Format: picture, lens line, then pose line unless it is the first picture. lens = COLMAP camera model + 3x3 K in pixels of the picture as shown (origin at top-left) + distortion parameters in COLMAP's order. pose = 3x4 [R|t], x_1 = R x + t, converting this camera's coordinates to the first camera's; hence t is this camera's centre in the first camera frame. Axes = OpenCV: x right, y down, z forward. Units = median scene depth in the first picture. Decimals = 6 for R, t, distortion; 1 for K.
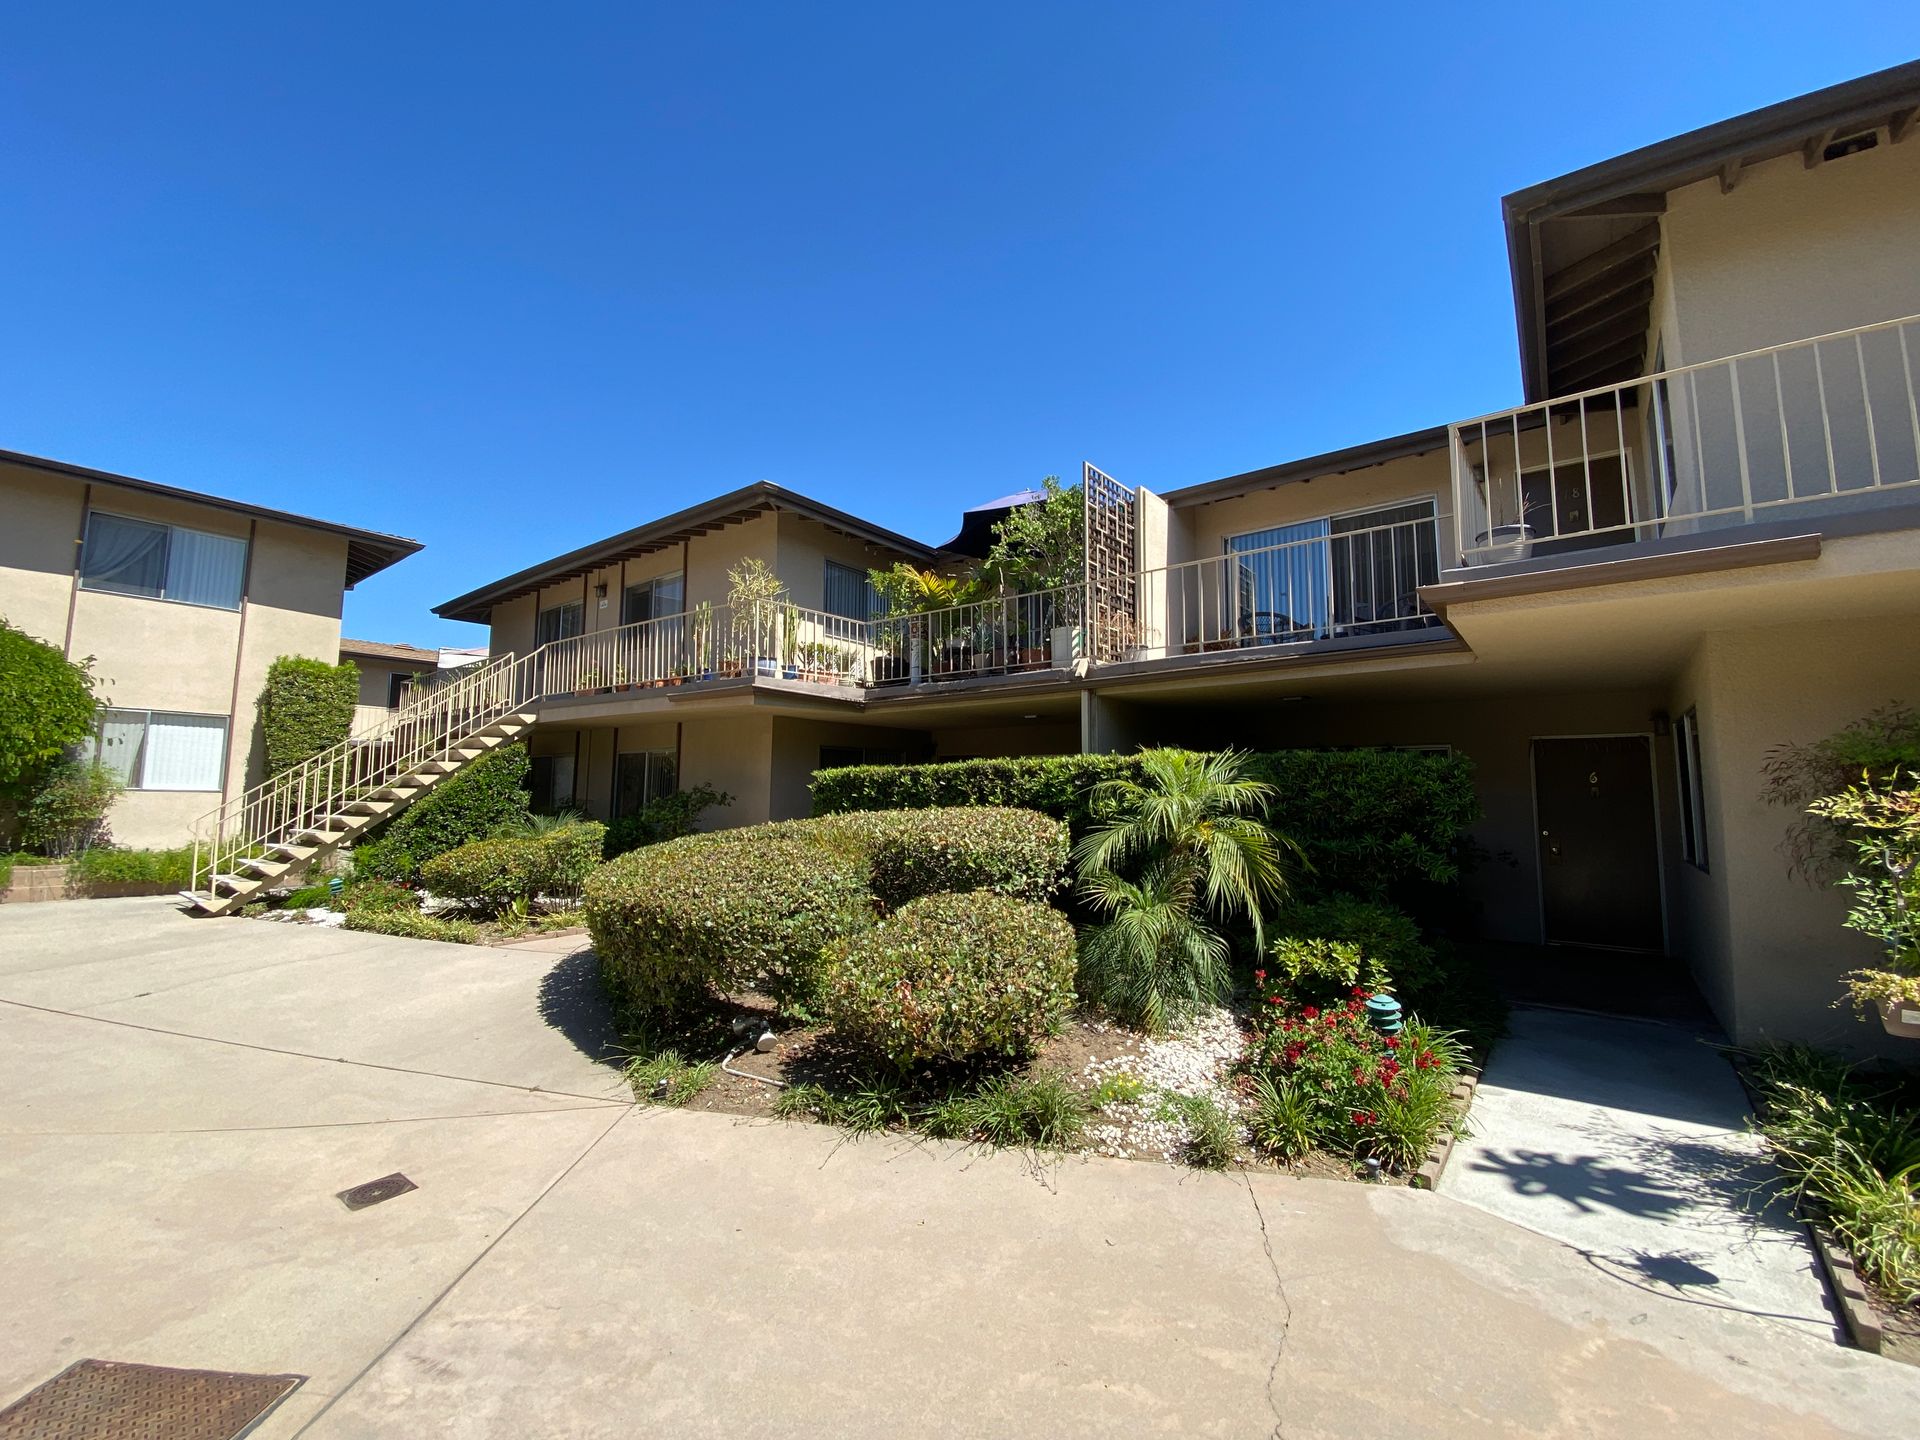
lens RADIAL K [[763.5, 0, 958.9], [0, 763.5, 709.9], [0, 0, 1]] dist [-0.016073, -0.008256]
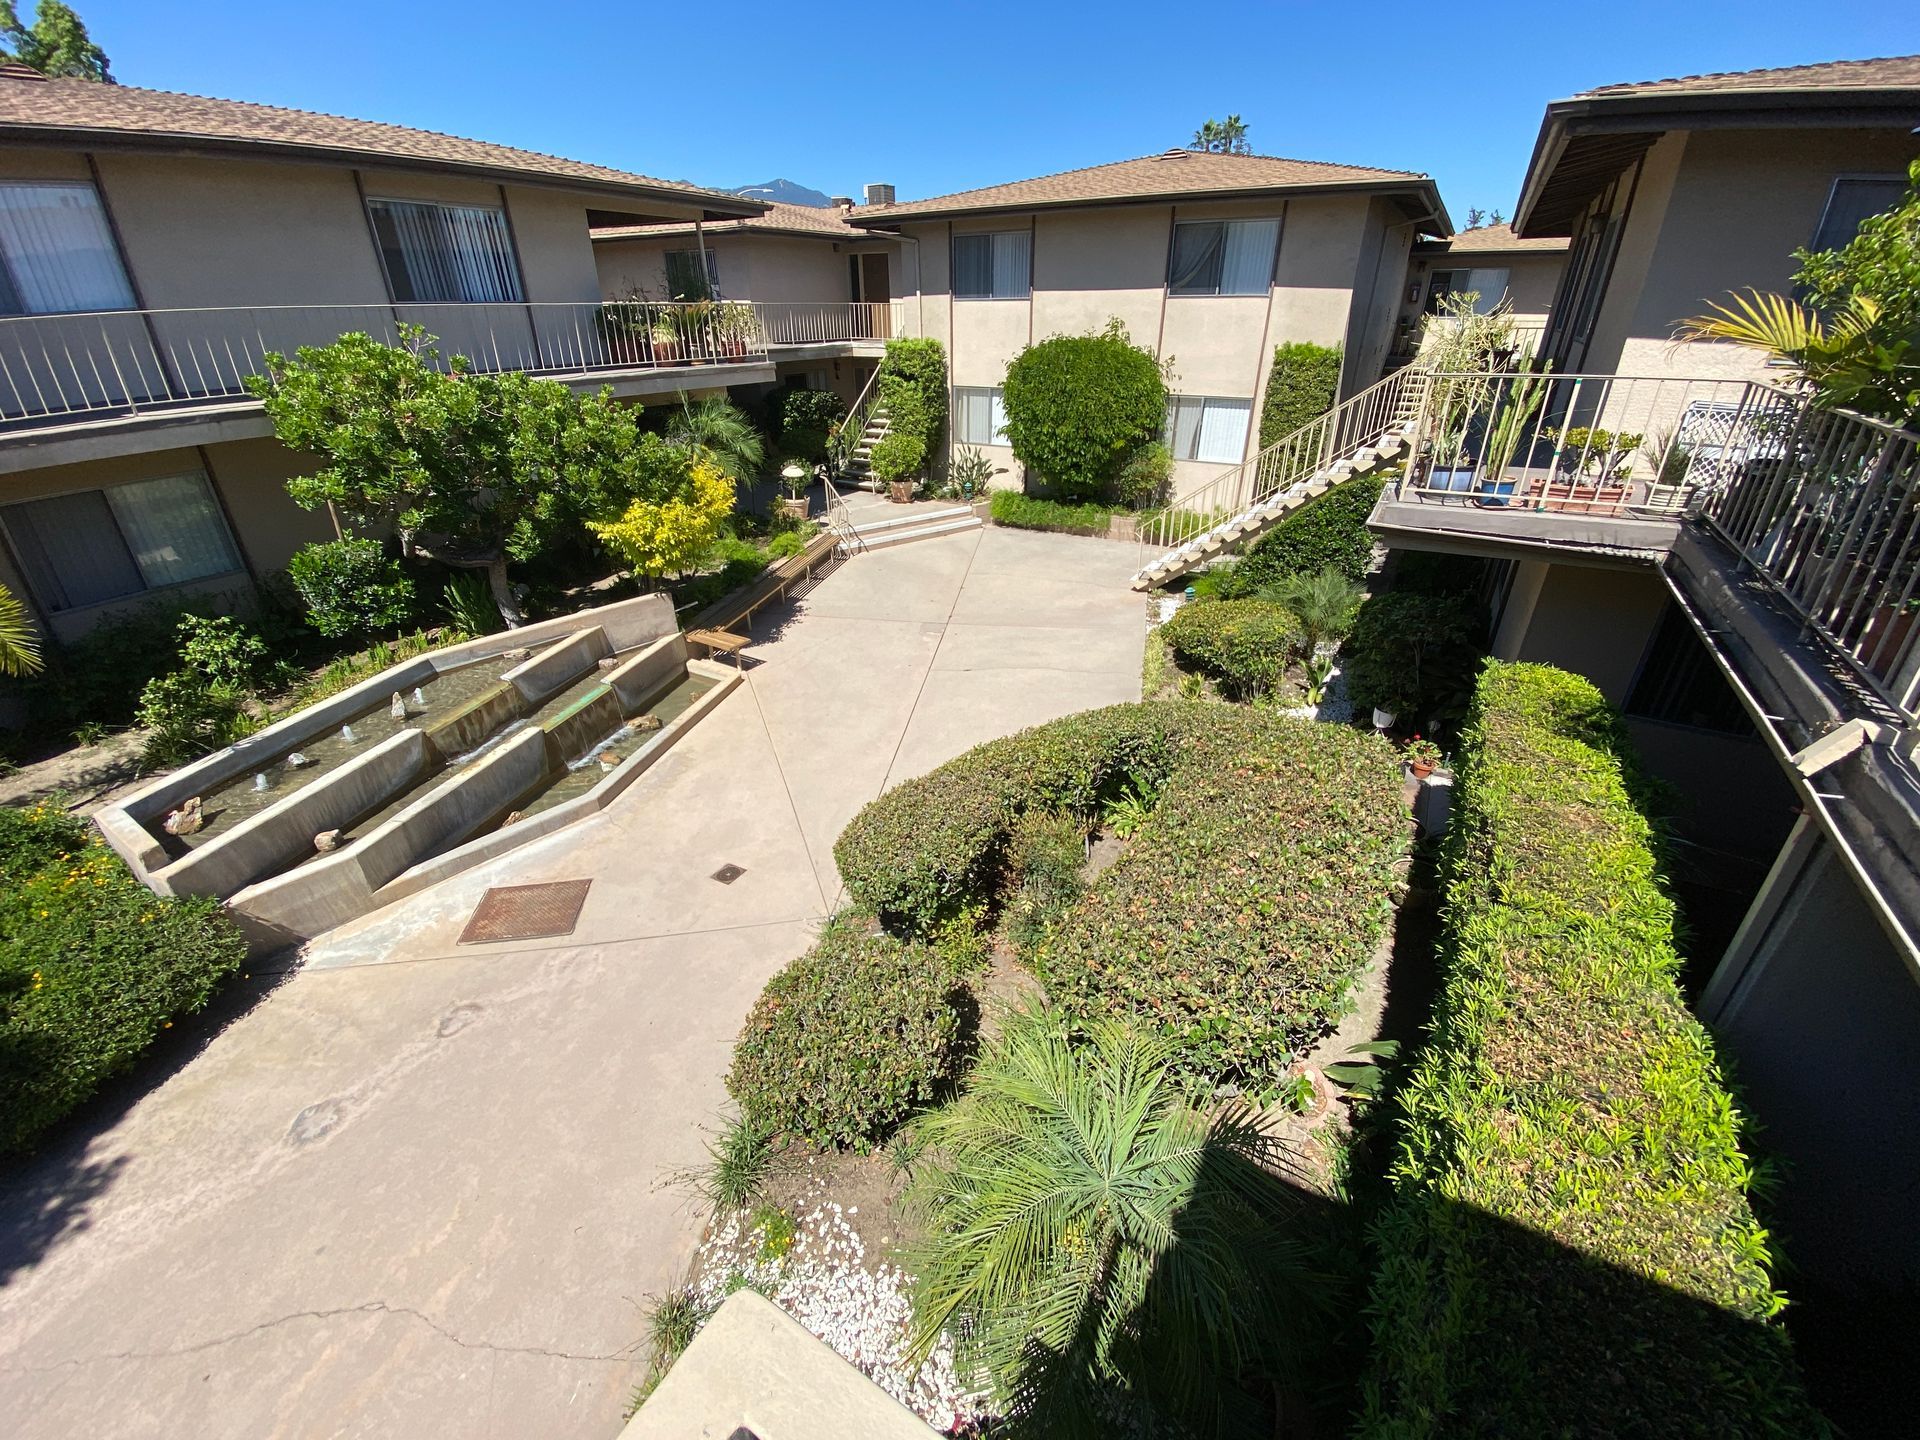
lens RADIAL K [[783.5, 0, 962.0], [0, 783.5, 699.8], [0, 0, 1]] dist [-0.001246, -0.020793]
pose [[0.118310, 0.429352, -0.895355, 0.363665], [0.124356, 0.888182, 0.442344, -0.235119], [0.985159, -0.163677, 0.051688, 0.564643]]
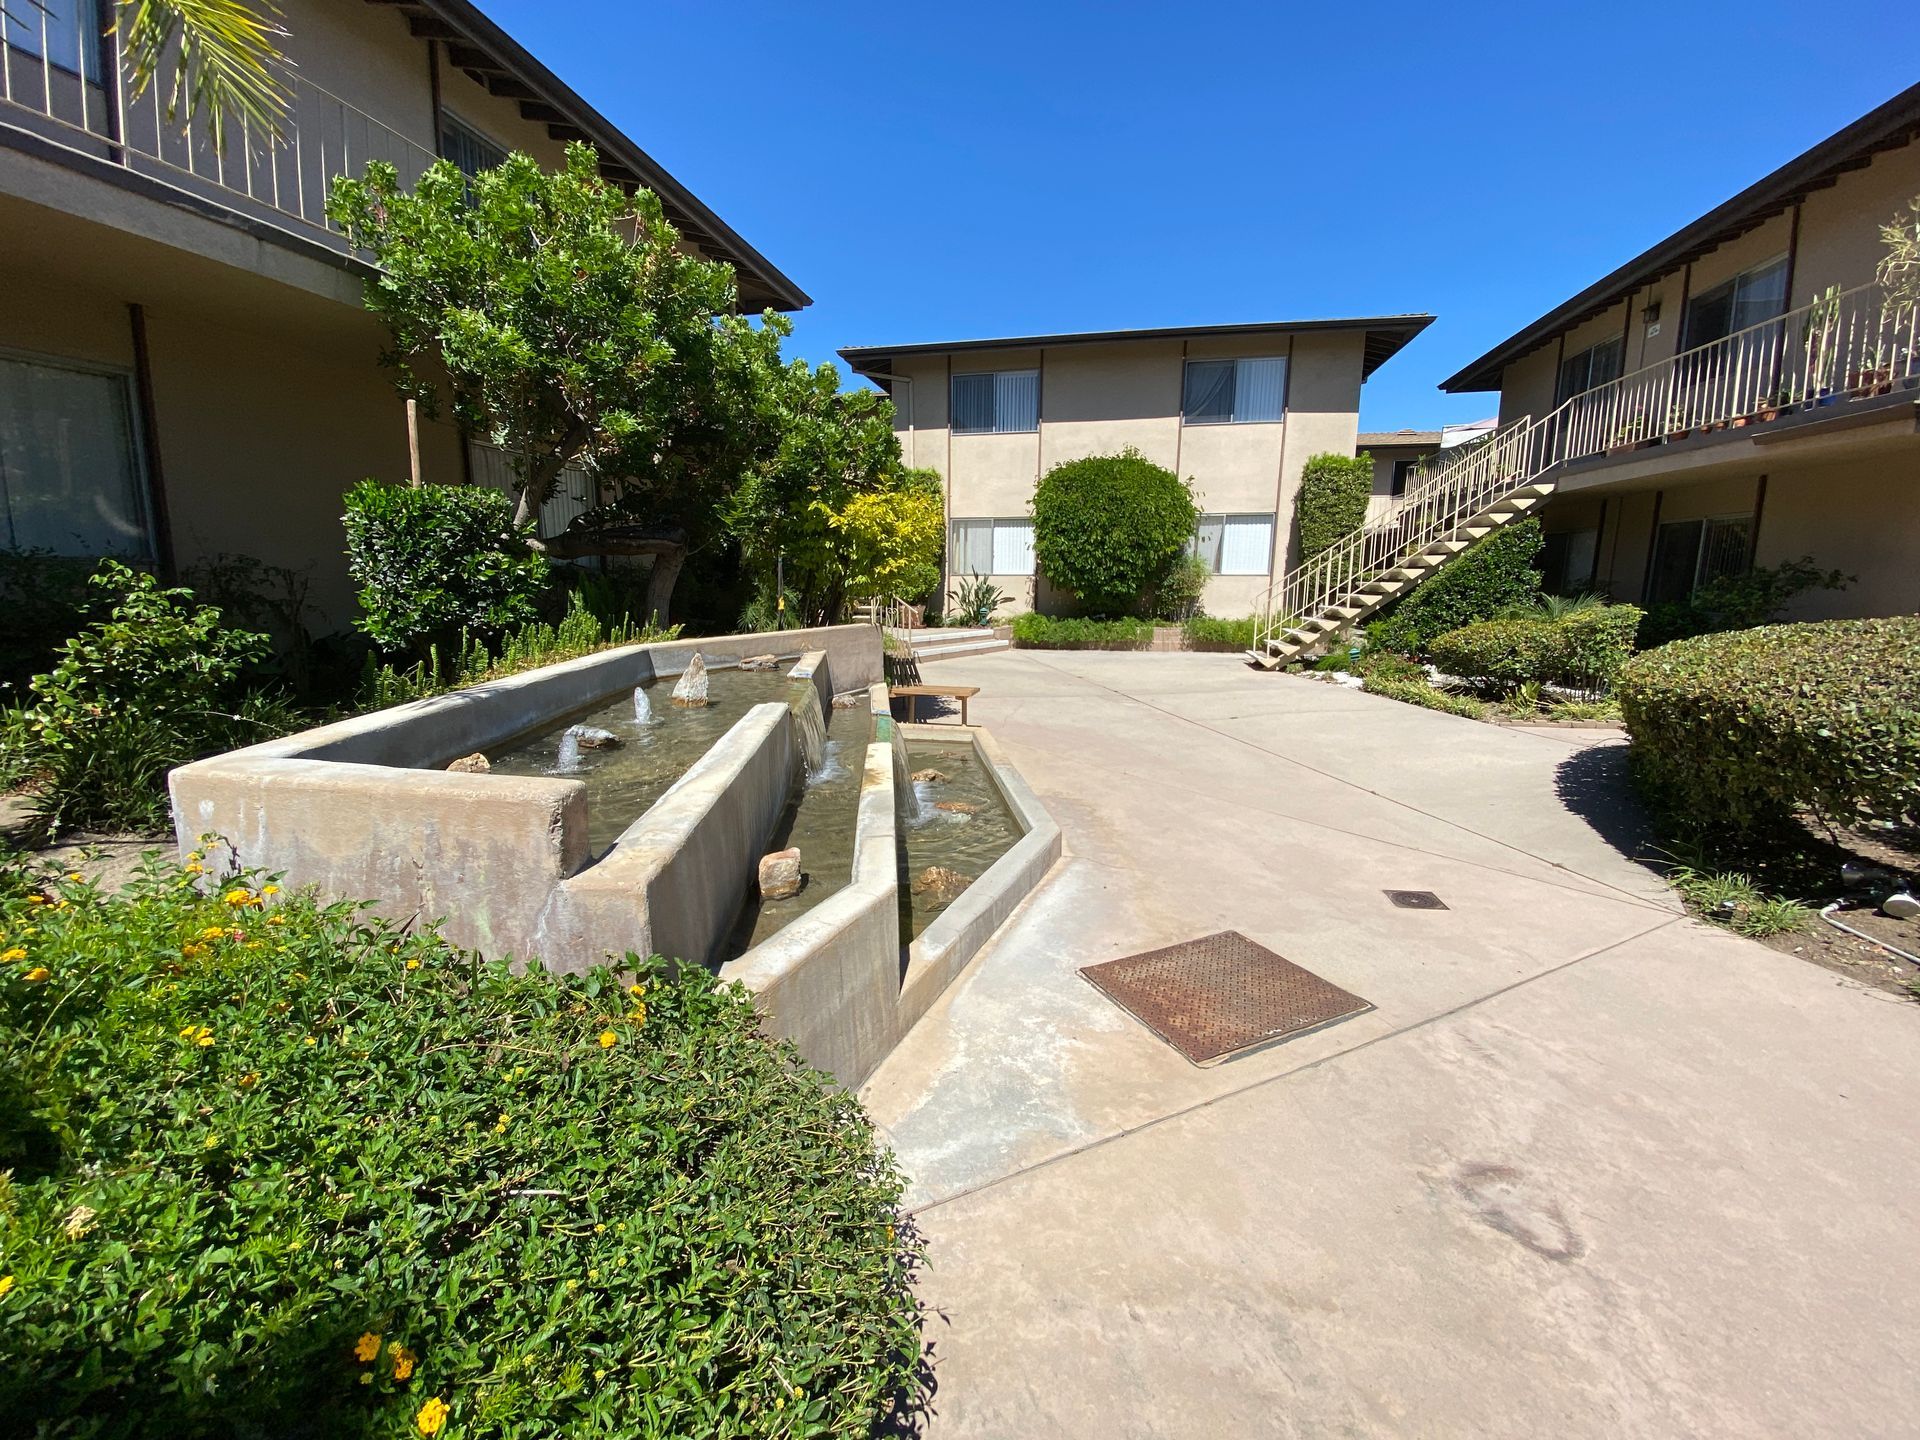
lens RADIAL K [[763.5, 0, 958.9], [0, 763.5, 709.9], [0, 0, 1]] dist [-0.016073, -0.008256]
pose [[0.408665, 0.151441, -0.900033, -0.012635], [0.103345, 0.972117, 0.210494, 0.008077], [0.906815, -0.179035, 0.381620, -0.018602]]
